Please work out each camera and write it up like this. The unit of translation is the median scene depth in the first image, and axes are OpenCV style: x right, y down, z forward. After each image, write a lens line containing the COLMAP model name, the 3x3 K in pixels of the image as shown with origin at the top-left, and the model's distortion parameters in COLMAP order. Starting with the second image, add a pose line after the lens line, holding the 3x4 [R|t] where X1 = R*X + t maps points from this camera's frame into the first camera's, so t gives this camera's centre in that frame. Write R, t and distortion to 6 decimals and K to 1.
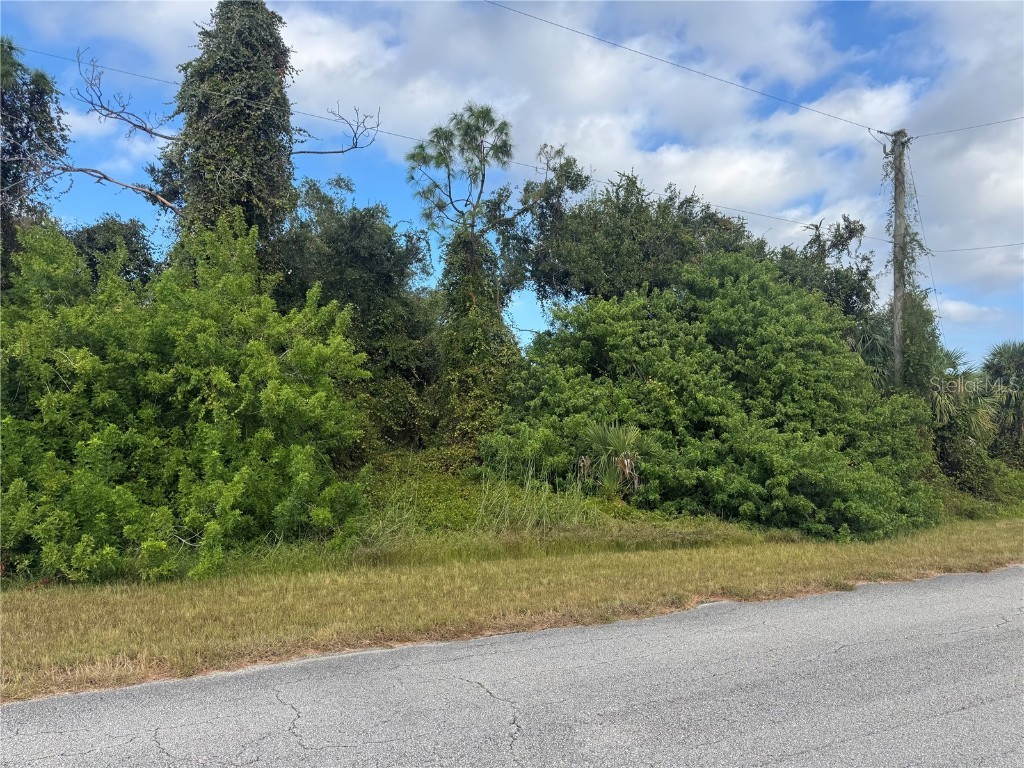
lens RADIAL K [[693.7, 0, 518.4], [0, 693.7, 387.3], [0, 0, 1]] dist [0.050139, -0.082217]
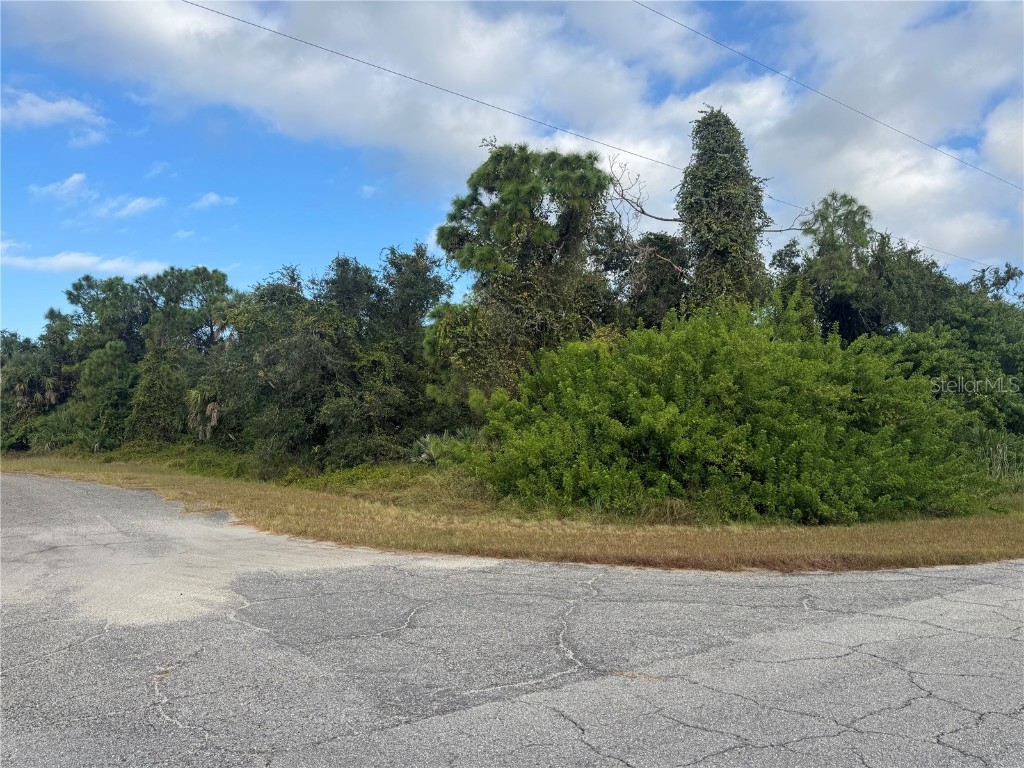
lens RADIAL K [[693.7, 0, 505.5], [0, 693.7, 404.5], [0, 0, 1]] dist [0.050139, -0.082217]
pose [[0.989686, -0.007673, 0.143051, -0.832405], [0.000654, 0.998796, 0.049053, -0.050671], [-0.143255, -0.048453, 0.988499, -0.236929]]
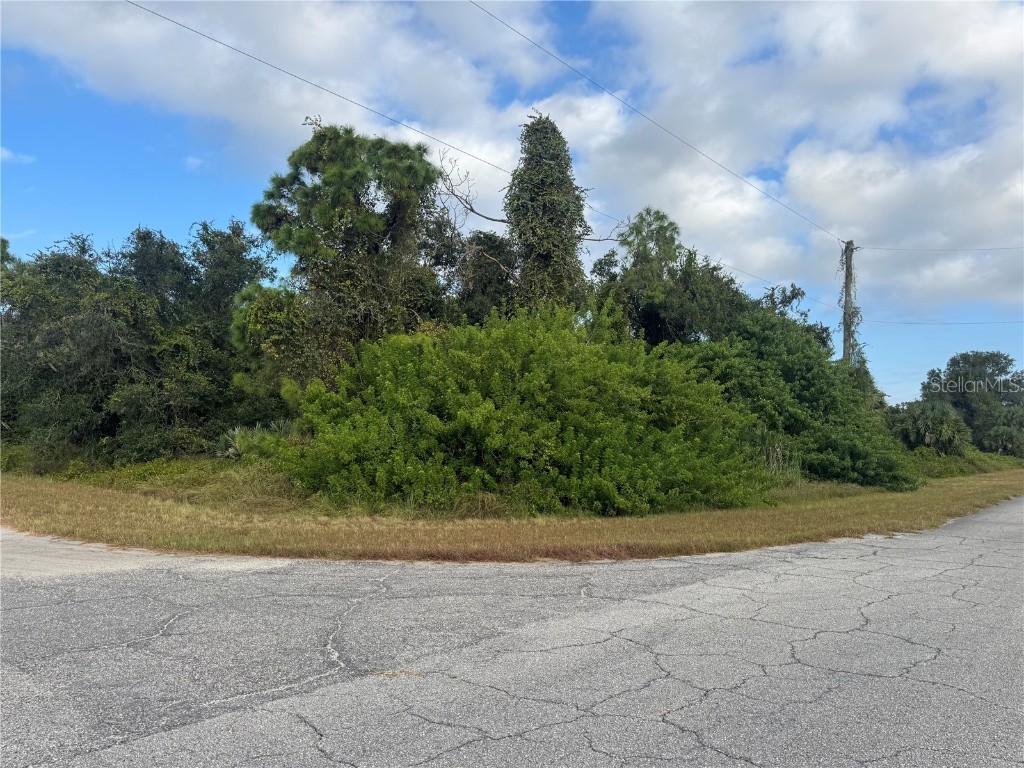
lens RADIAL K [[693.7, 0, 510.6], [0, 693.7, 408.8], [0, 0, 1]] dist [0.050139, -0.082217]
pose [[0.928992, 0.013087, 0.369868, -0.803017], [-0.036648, 0.997716, 0.056745, -0.048944], [-0.368280, -0.066270, 0.927350, -0.235935]]
